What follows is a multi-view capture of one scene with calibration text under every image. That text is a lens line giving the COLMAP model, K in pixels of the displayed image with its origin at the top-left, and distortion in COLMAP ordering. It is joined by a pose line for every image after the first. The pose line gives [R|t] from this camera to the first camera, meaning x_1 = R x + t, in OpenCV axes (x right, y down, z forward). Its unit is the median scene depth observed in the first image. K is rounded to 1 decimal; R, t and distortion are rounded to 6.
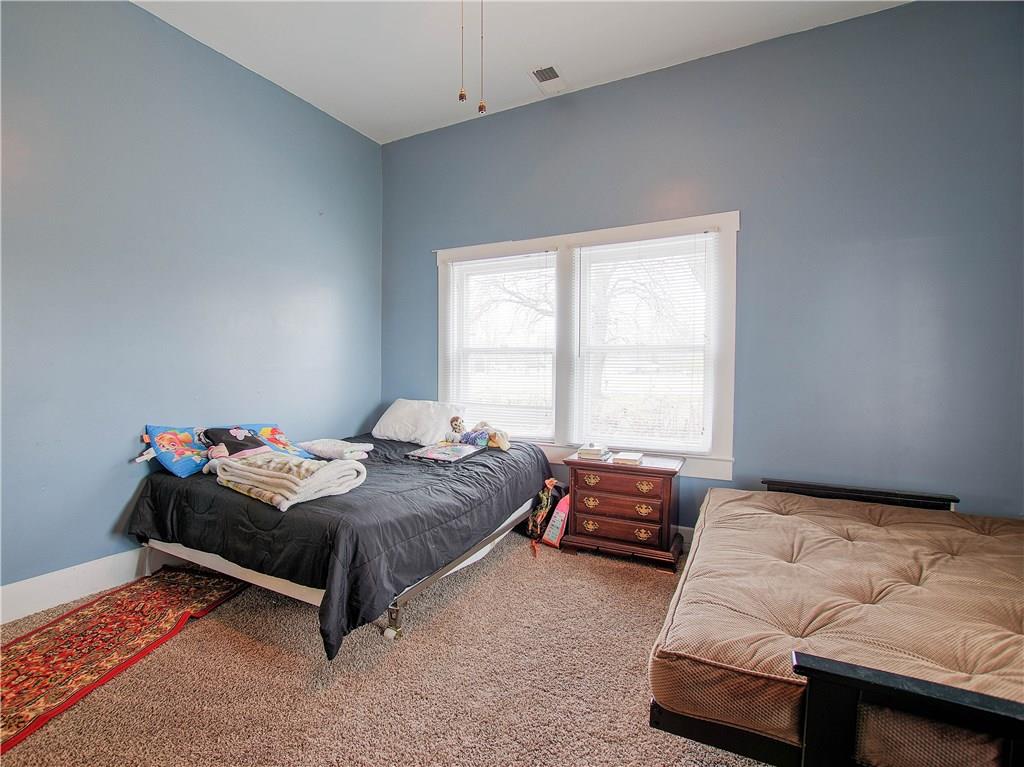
lens RADIAL K [[515.8, 0, 523.6], [0, 515.8, 381.2], [0, 0, 1]] dist [-0.037351, 0.009071]
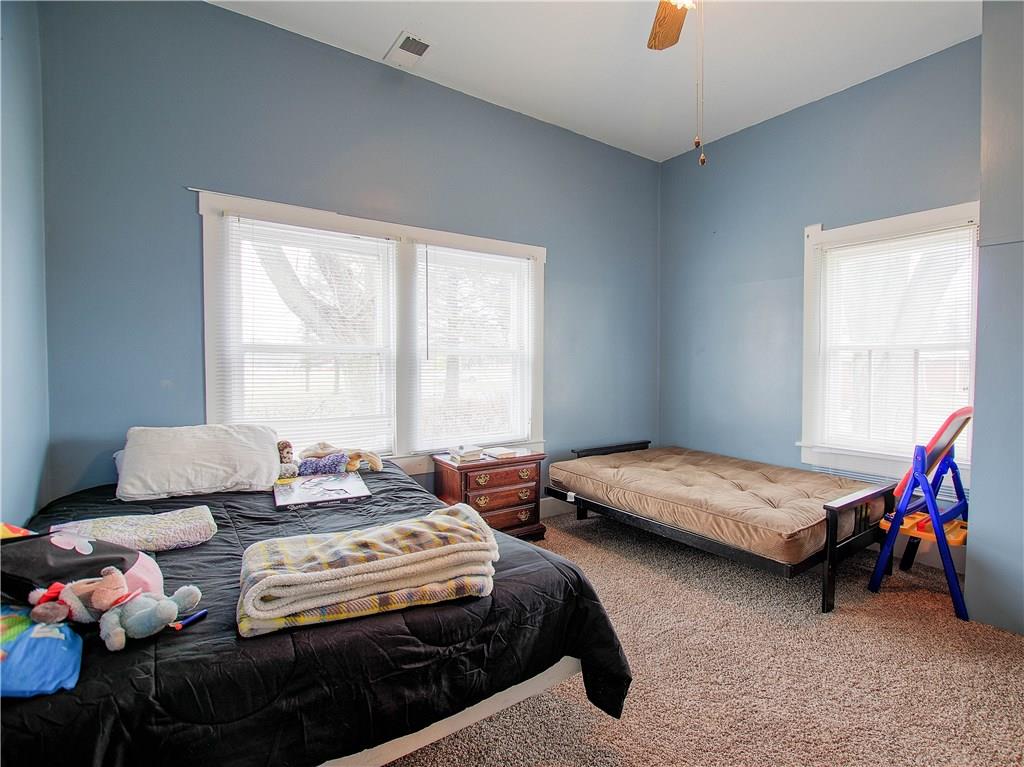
lens RADIAL K [[515.8, 0, 523.6], [0, 515.8, 381.2], [0, 0, 1]] dist [-0.037351, 0.009071]
pose [[0.418025, -0.033400, 0.907822, -0.768178], [0.022804, 0.999395, 0.026268, -0.030964], [-0.908149, 0.009721, 0.418533, 0.490126]]
